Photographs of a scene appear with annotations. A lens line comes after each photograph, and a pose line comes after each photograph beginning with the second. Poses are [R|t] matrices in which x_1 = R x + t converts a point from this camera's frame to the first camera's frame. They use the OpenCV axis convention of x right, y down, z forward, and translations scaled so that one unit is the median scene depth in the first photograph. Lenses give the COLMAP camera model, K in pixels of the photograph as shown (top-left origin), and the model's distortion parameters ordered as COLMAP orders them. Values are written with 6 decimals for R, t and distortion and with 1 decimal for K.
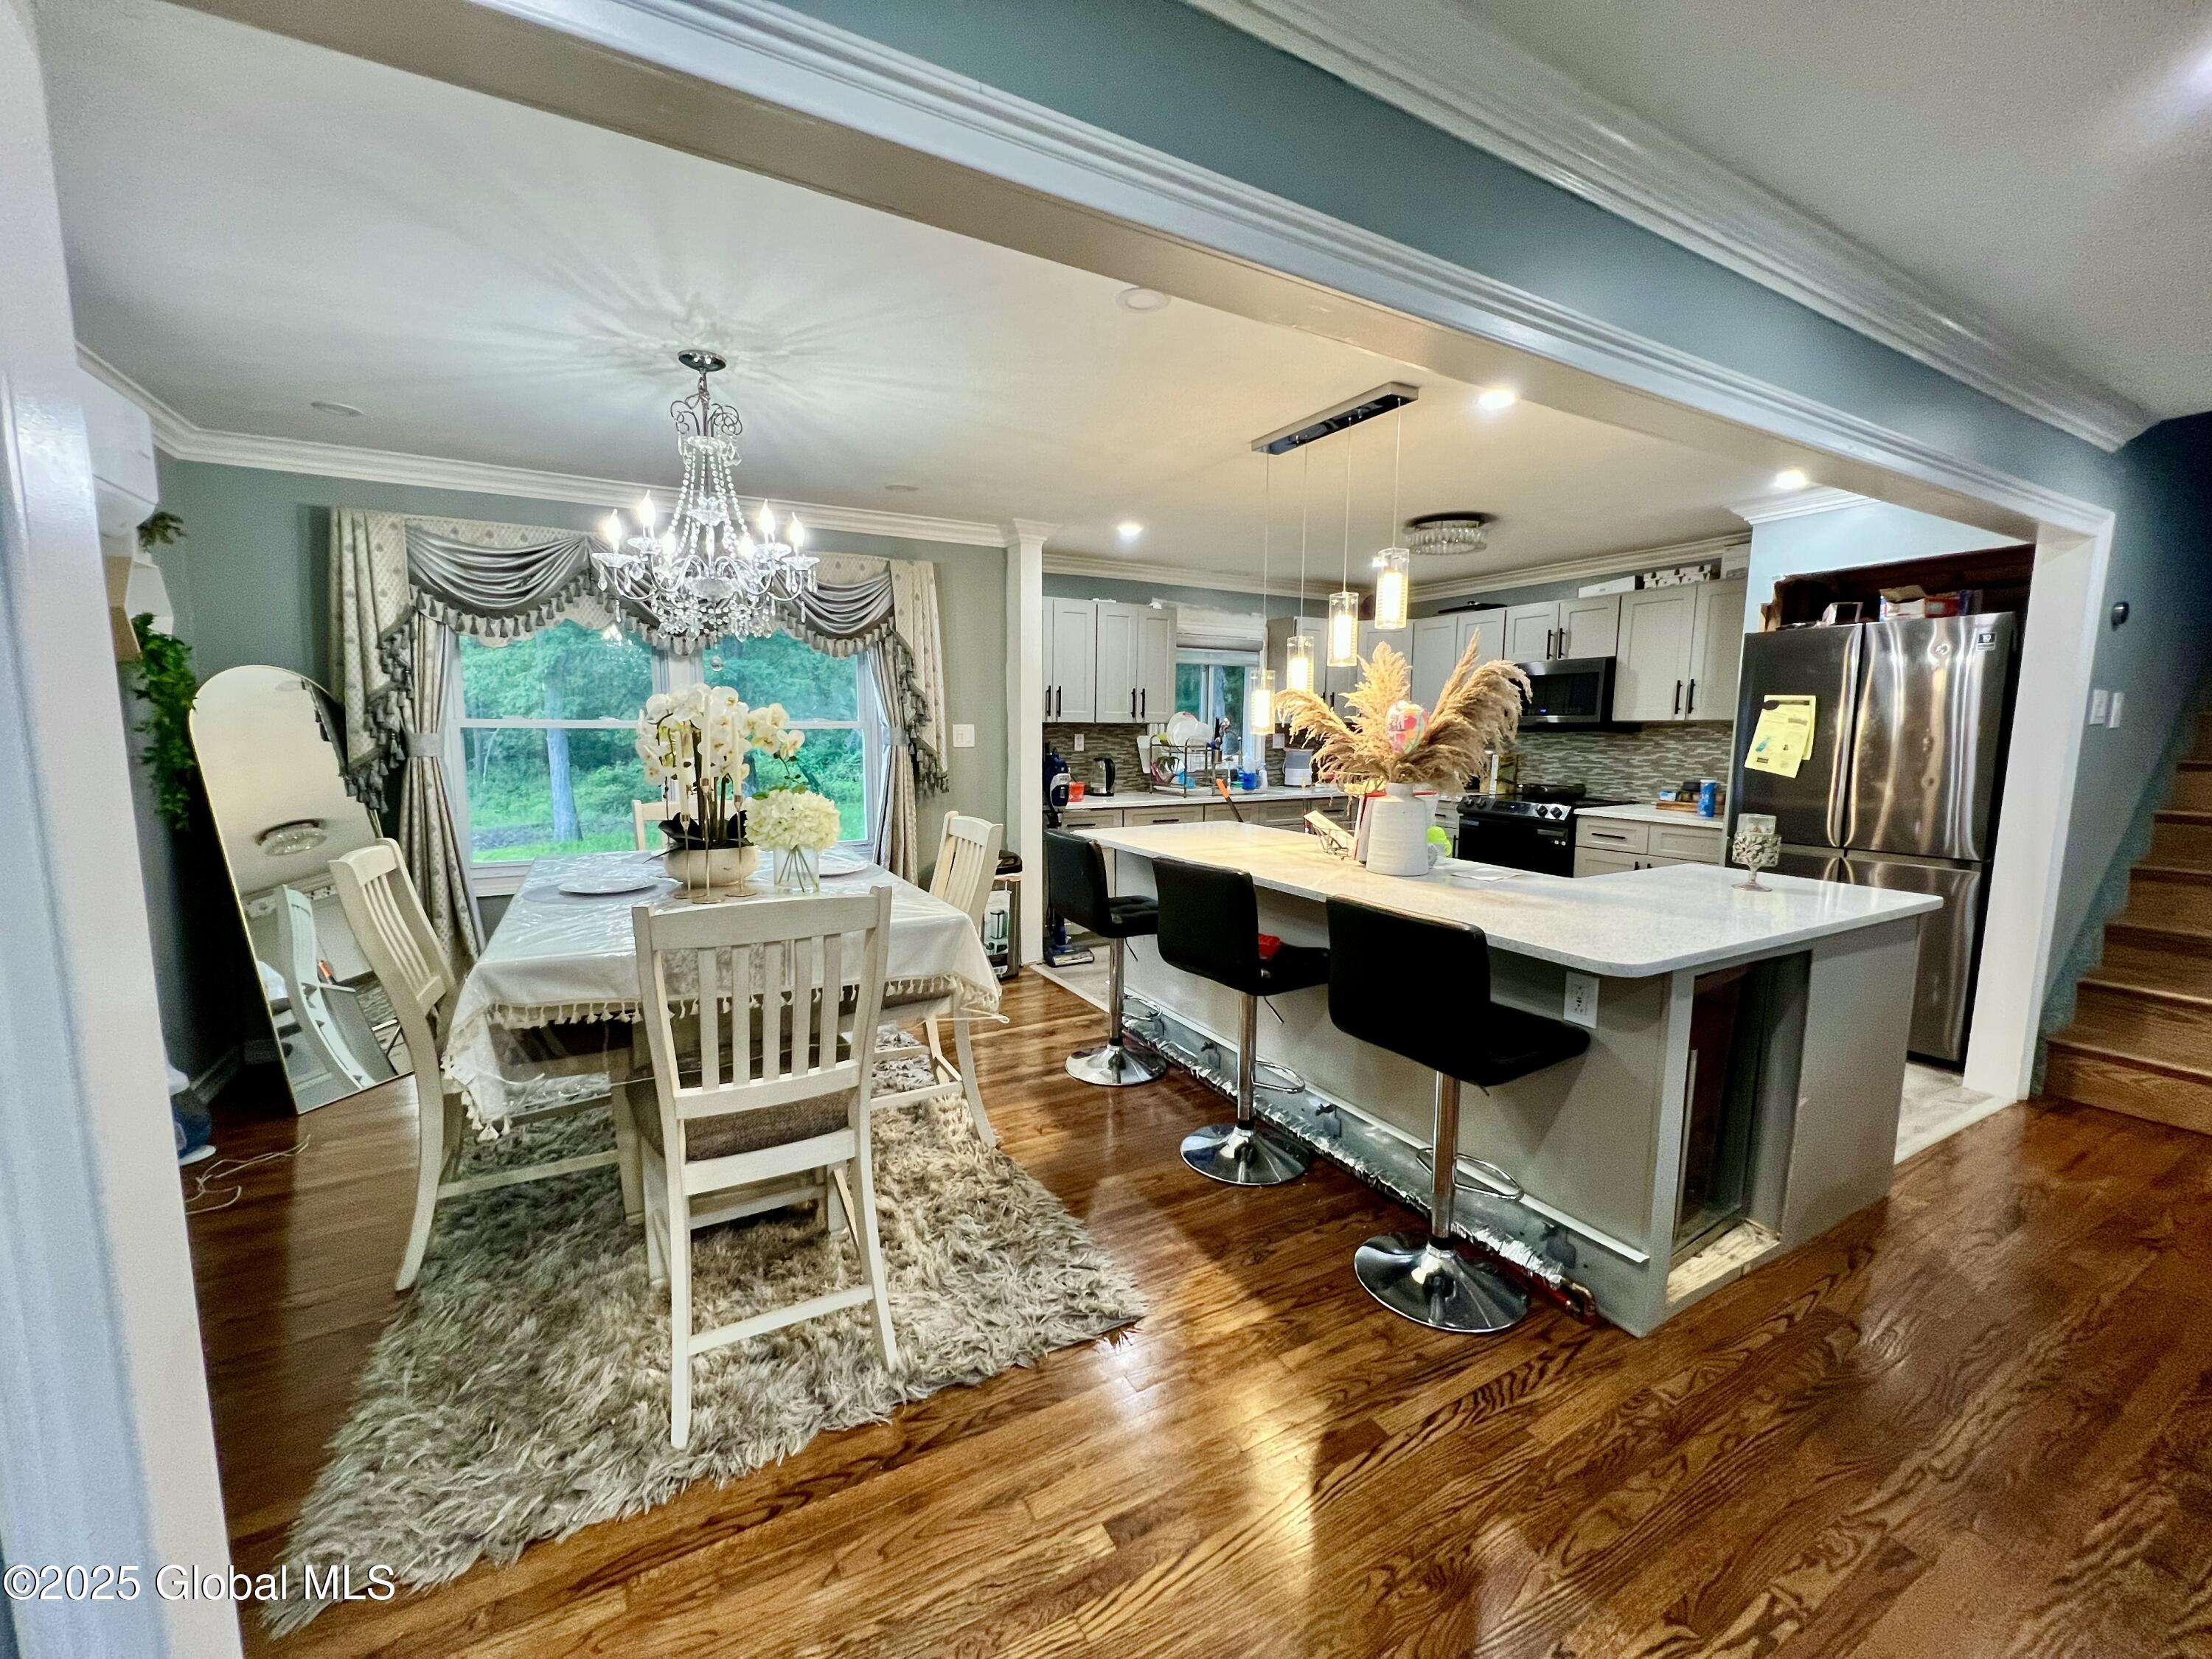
lens RADIAL K [[886.9, 0, 1102.0], [0, 886.9, 834.2], [0, 0, 1]] dist [-0.005608, 0.000062]
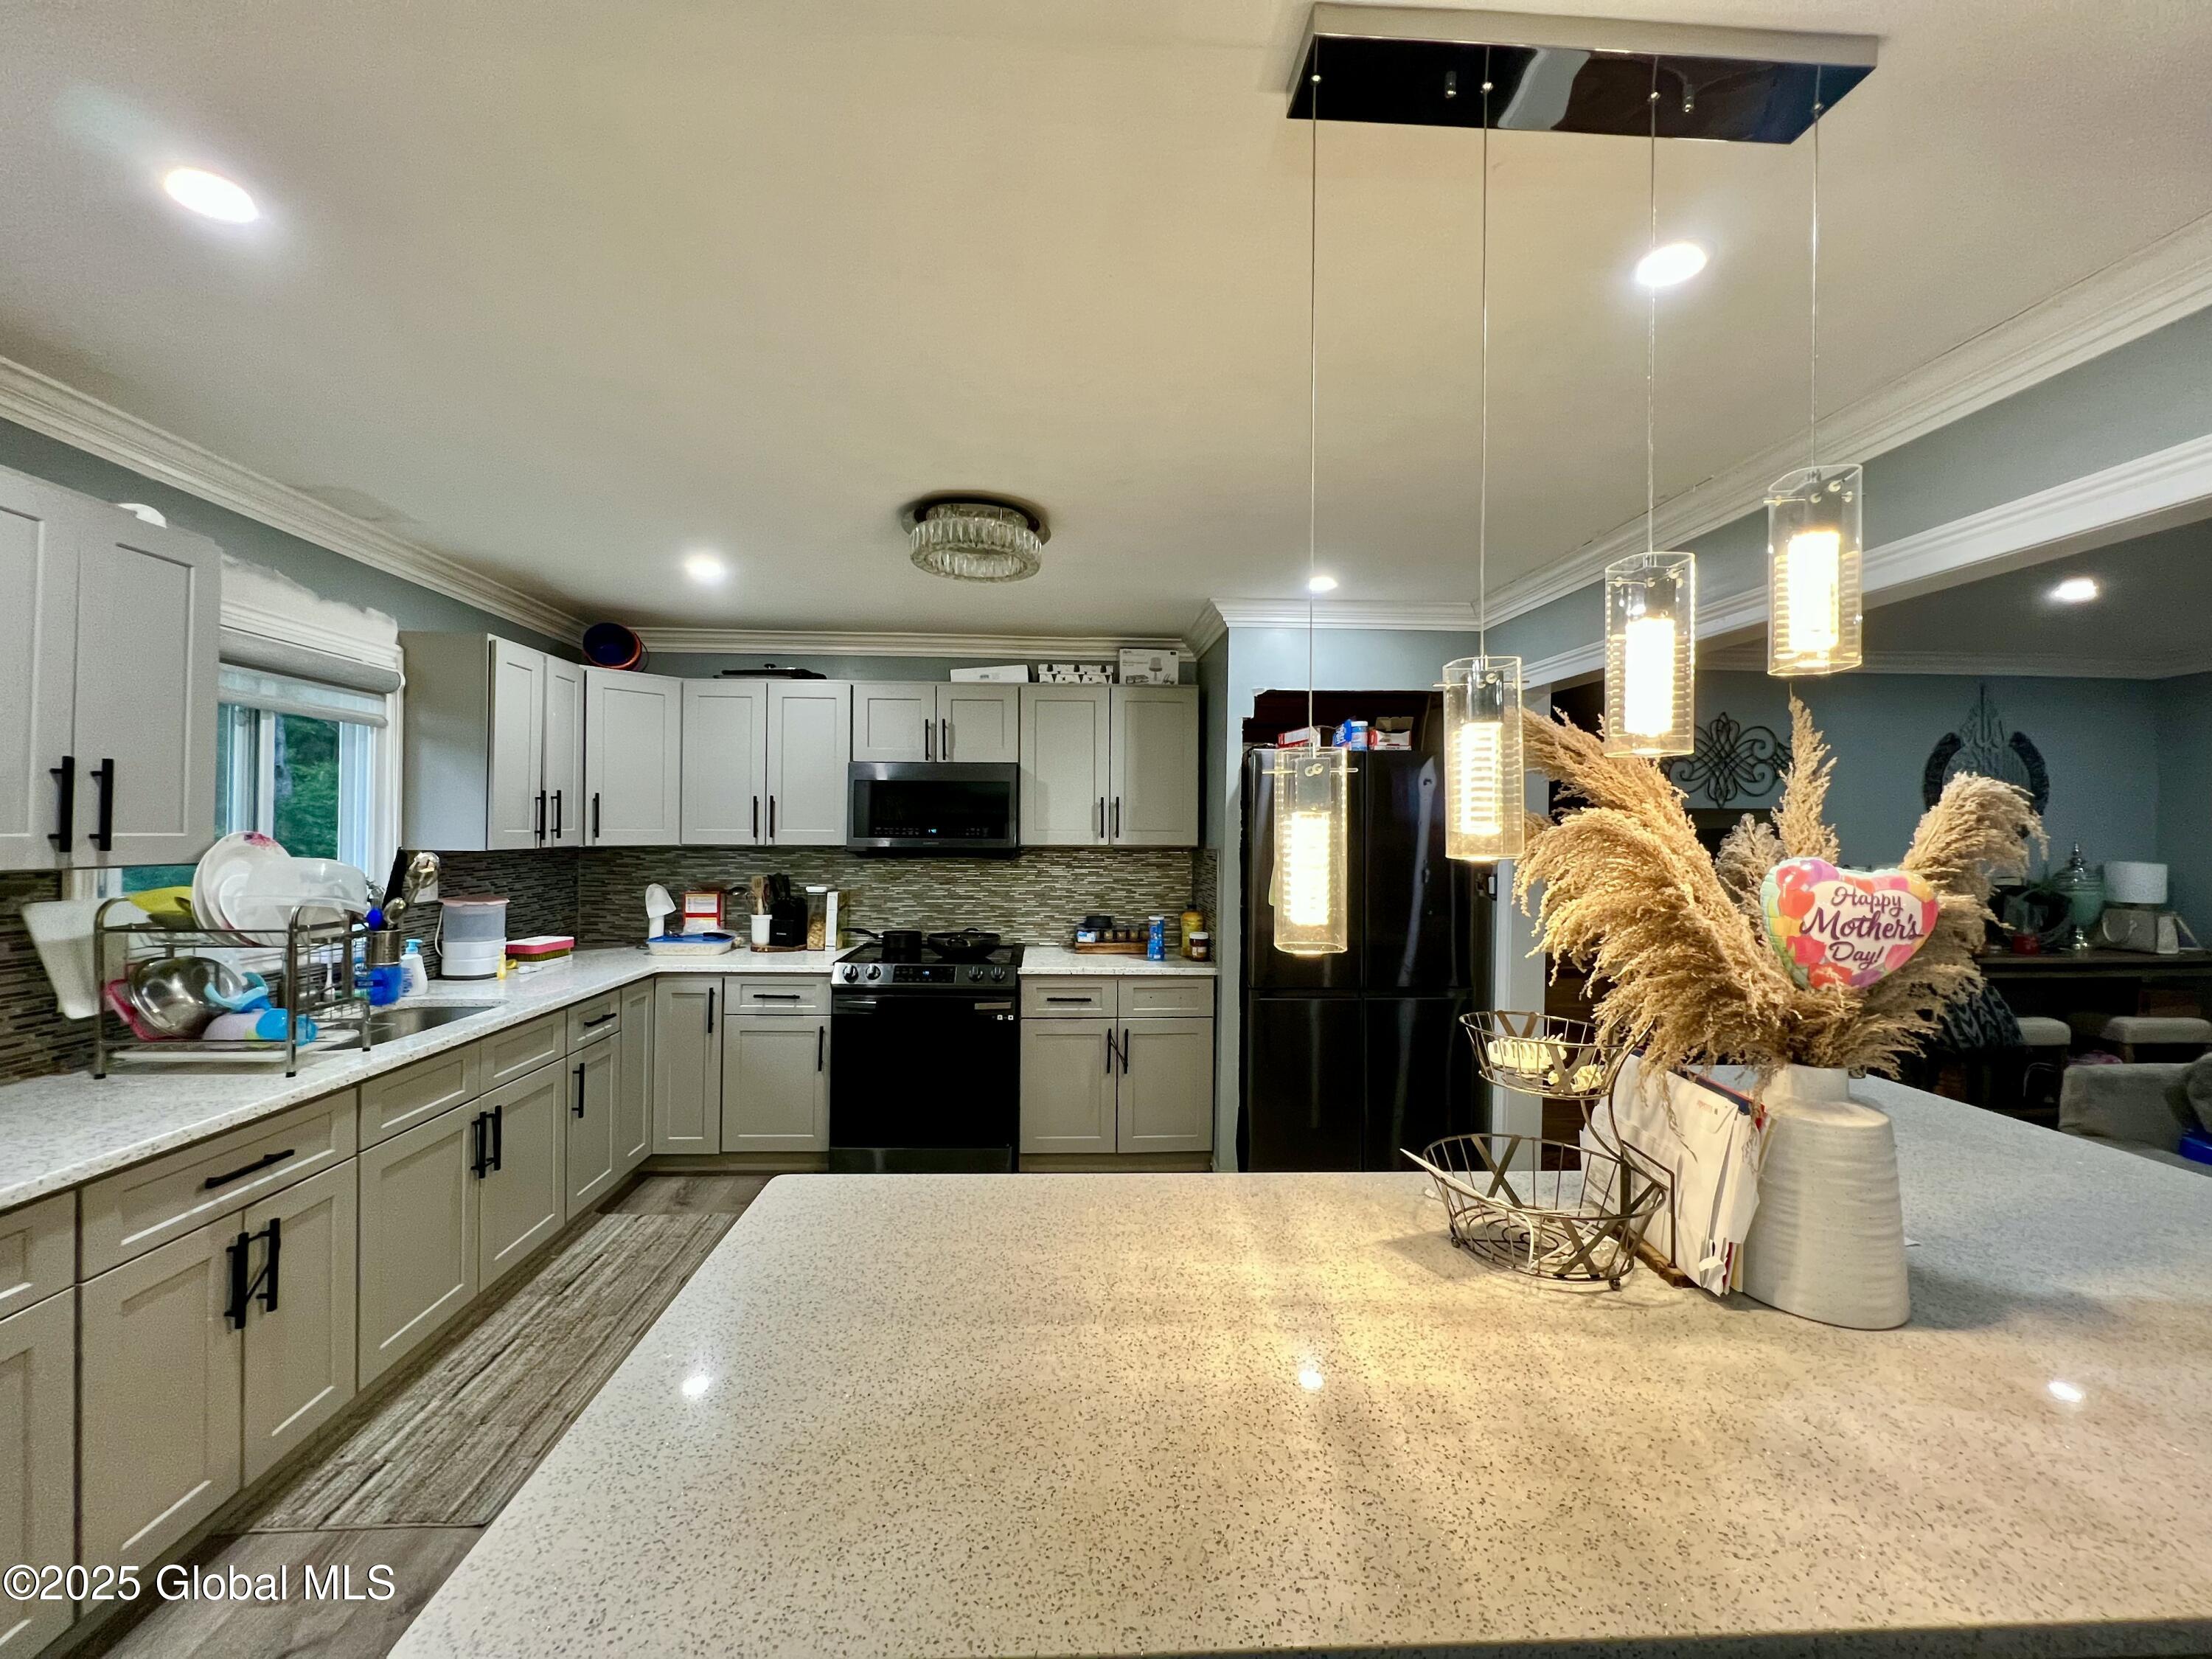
lens RADIAL K [[886.9, 0, 1102.0], [0, 886.9, 834.2], [0, 0, 1]] dist [-0.005608, 0.000062]
pose [[0.437421, -0.002657, 0.899253, -0.105250], [0.102344, 0.993645, -0.046847, -0.114964], [-0.893414, 0.112525, 0.434913, 0.731047]]
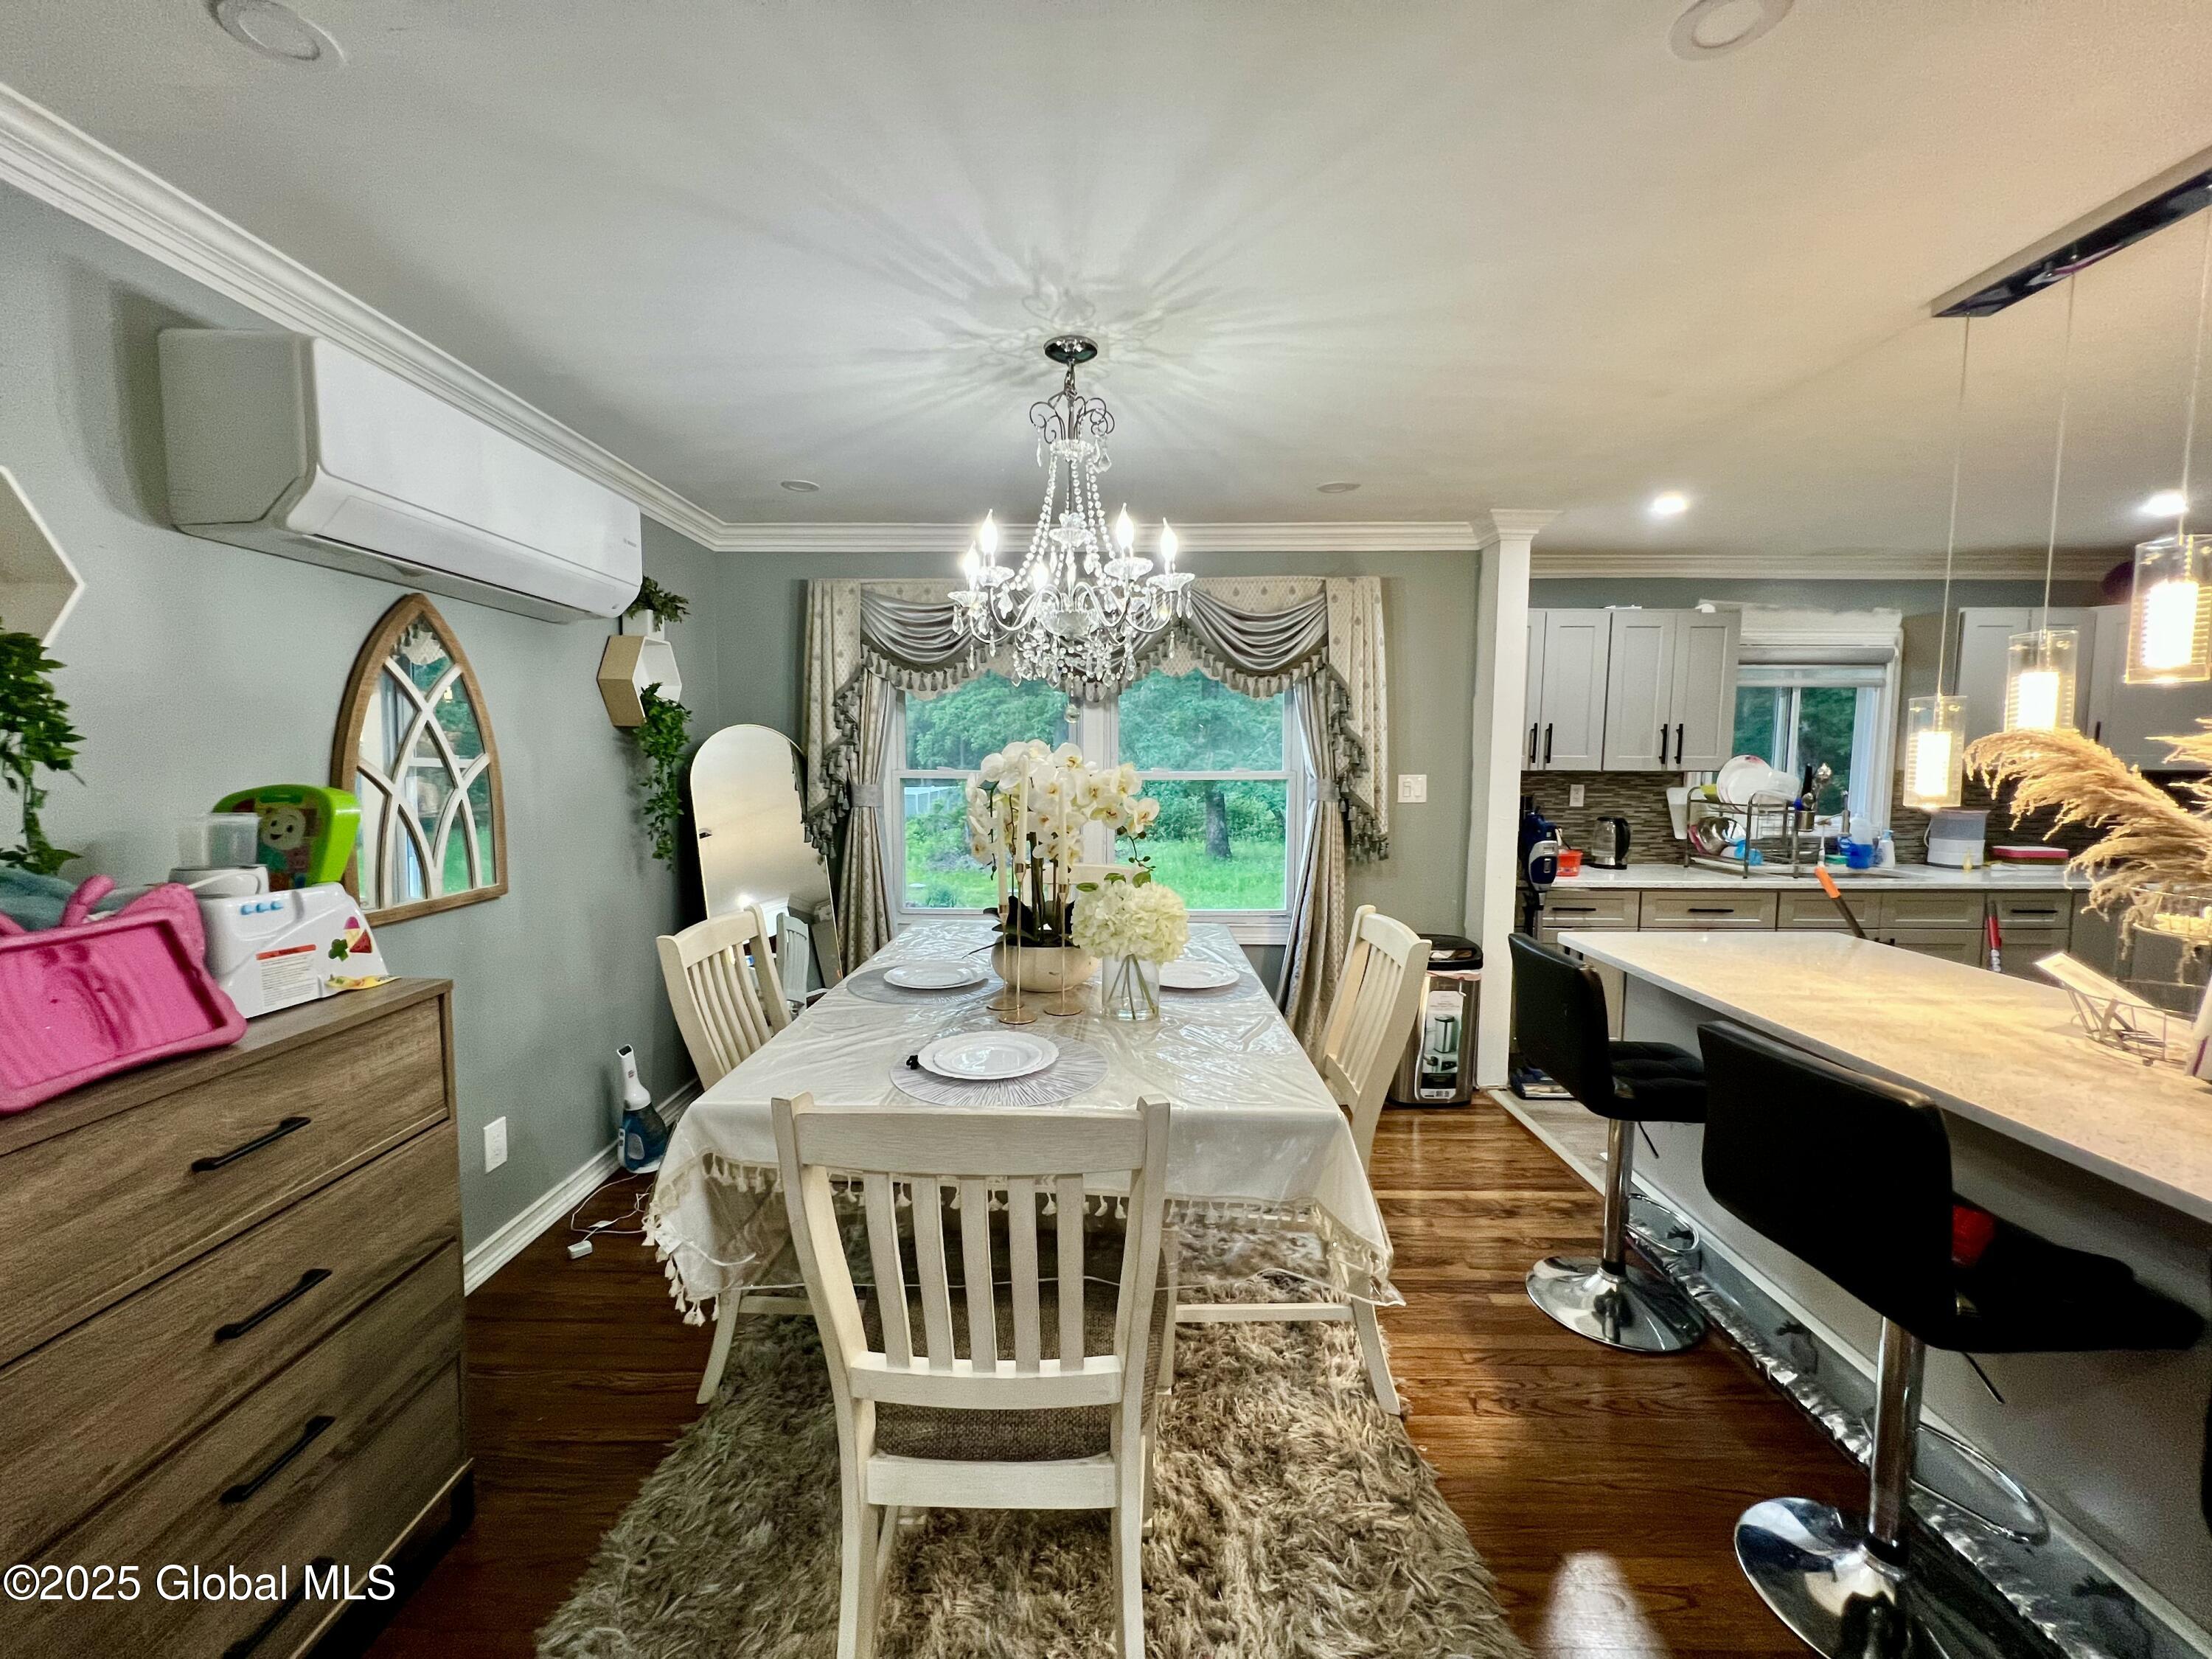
lens RADIAL K [[879.2, 0, 1106.0], [0, 879.2, 829.5], [0, 0, 1]] dist [-0.001760, -0.000249]
pose [[0.866052, 0.038194, -0.498492, 0.001704], [-0.059088, 0.997909, -0.026197, -0.042130], [0.496449, 0.052143, 0.866498, 0.200389]]
